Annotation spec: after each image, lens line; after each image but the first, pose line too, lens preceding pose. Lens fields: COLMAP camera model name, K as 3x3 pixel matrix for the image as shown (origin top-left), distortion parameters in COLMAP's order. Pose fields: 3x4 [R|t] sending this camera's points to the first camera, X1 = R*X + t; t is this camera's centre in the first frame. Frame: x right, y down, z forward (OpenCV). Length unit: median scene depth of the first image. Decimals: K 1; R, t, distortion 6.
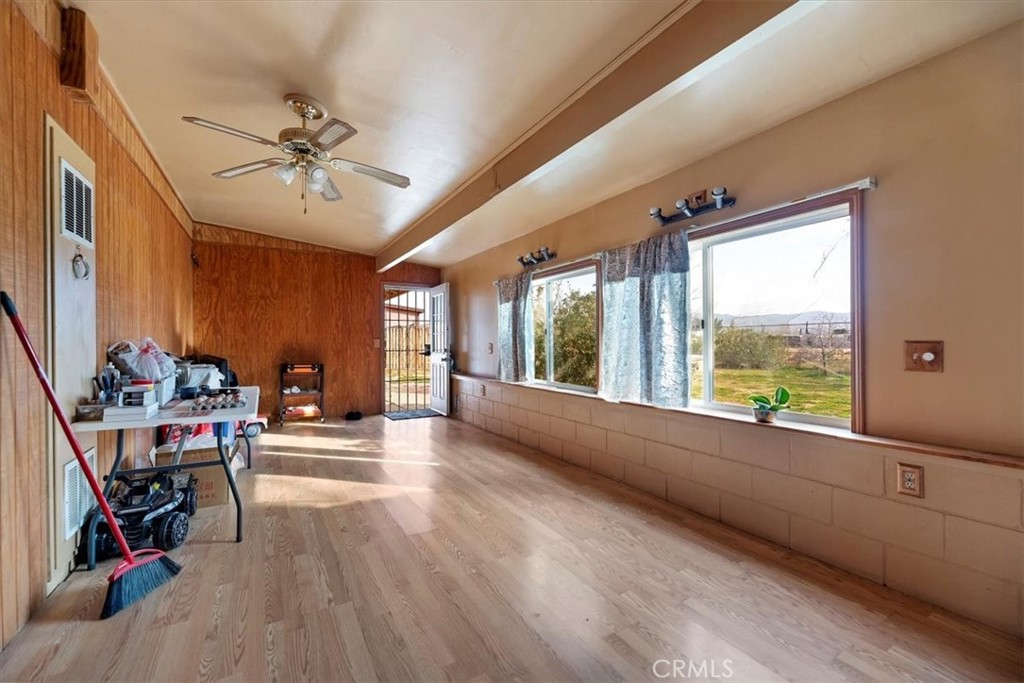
lens RADIAL K [[415.8, 0, 510.4], [0, 415.8, 352.2], [0, 0, 1]] dist [-0.002067, 0.000305]
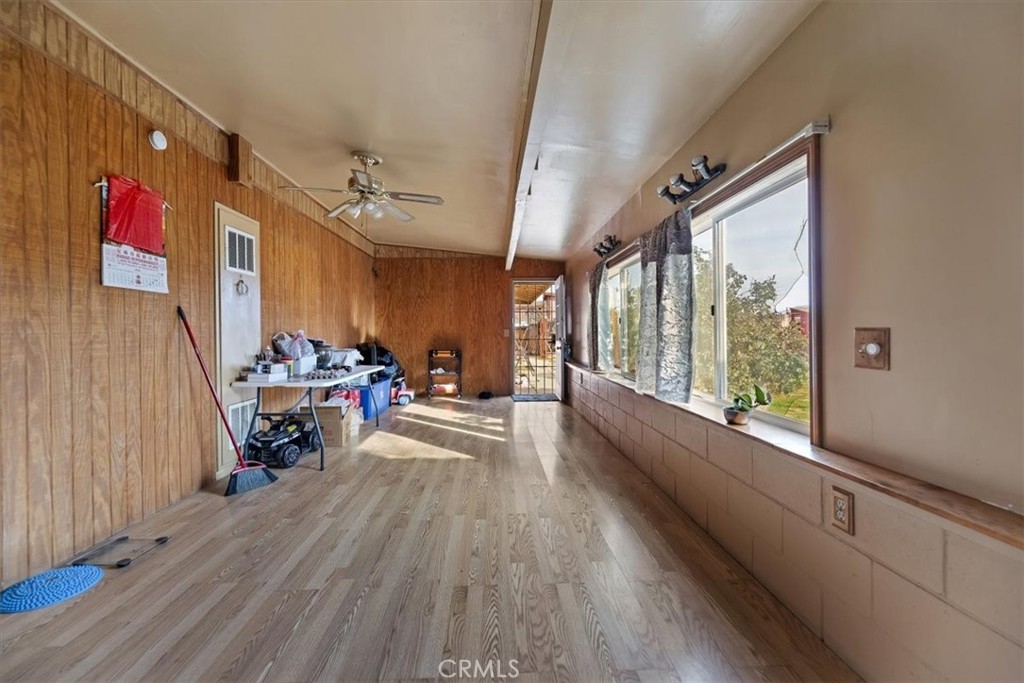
lens RADIAL K [[414.8, 0, 520.2], [0, 414.8, 344.2], [0, 0, 1]] dist [0.000194, 0.000121]
pose [[0.886988, 0.008625, -0.461712, 0.514939], [-0.005552, 0.999952, 0.008015, -0.000255], [0.461759, -0.004545, 0.886994, 0.030516]]
